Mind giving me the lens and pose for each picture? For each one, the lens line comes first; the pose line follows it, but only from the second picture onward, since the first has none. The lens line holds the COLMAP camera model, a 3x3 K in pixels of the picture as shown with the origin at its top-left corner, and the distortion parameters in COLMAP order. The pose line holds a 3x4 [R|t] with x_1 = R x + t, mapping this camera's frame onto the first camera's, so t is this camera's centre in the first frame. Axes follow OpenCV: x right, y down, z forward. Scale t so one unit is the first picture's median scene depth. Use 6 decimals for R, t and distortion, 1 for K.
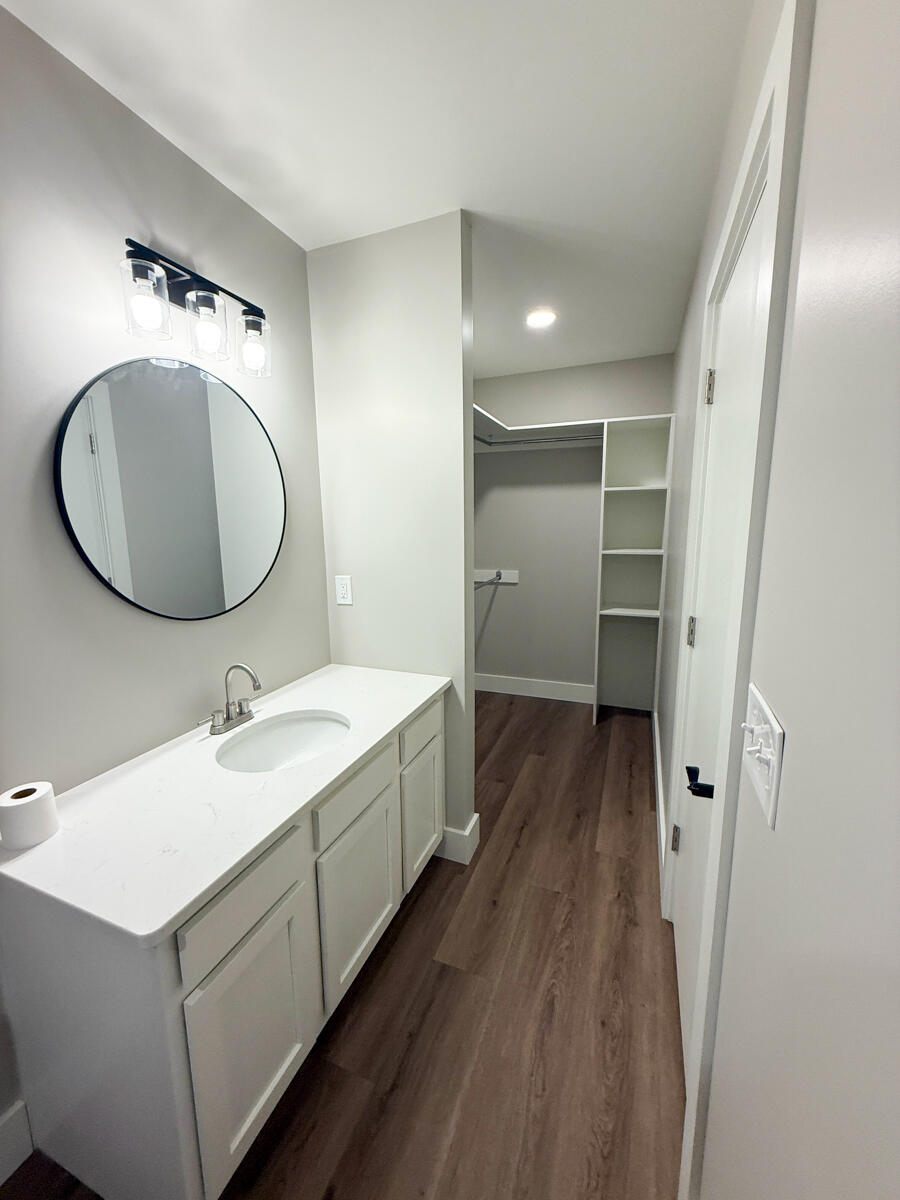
lens RADIAL K [[475.5, 0, 452.7], [0, 475.5, 594.0], [0, 0, 1]] dist [-0.000542, -0.000307]
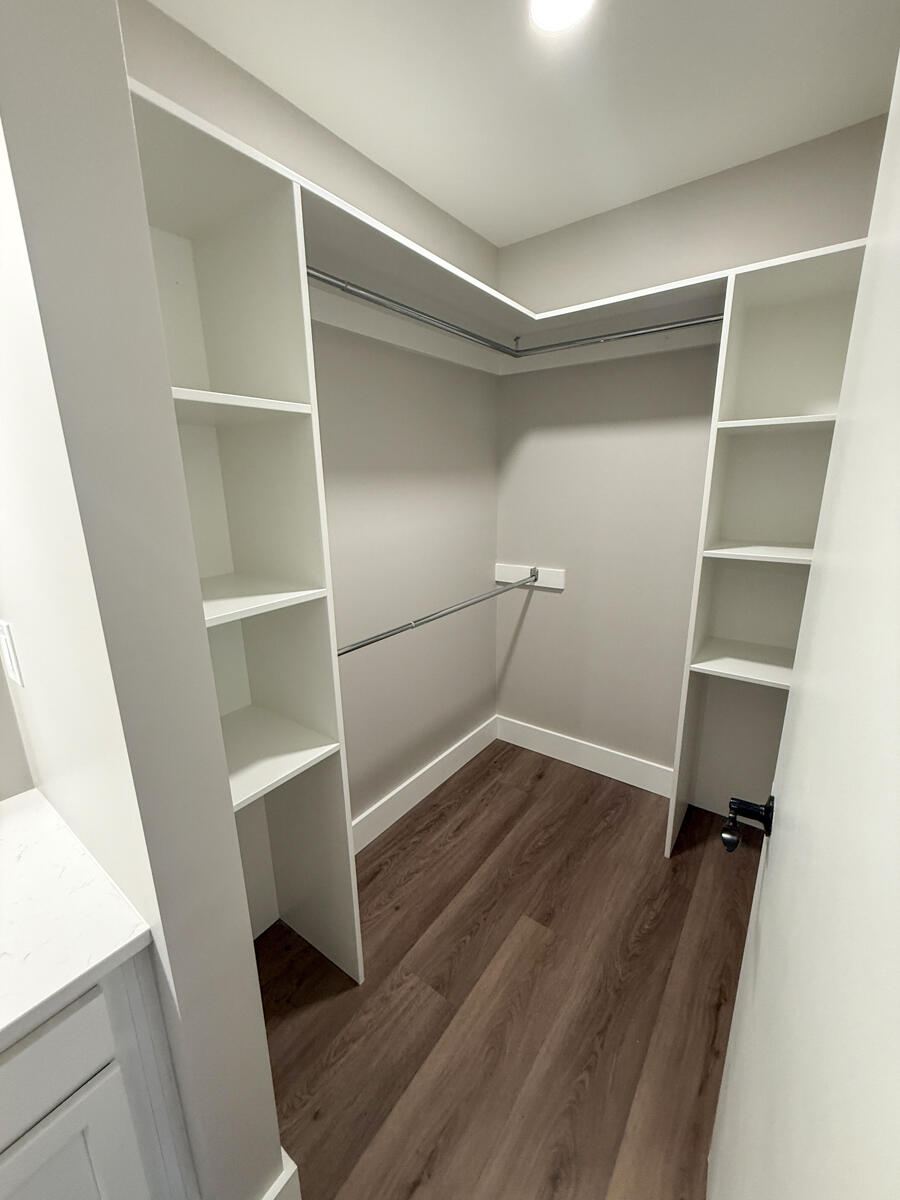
lens RADIAL K [[475.5, 0, 452.7], [0, 475.5, 594.0], [0, 0, 1]] dist [-0.000542, -0.000307]
pose [[0.965492, 0.060844, -0.253227, 0.186201], [-0.040054, 0.995450, 0.086463, -0.077385], [0.257335, -0.073336, 0.963535, 0.438130]]
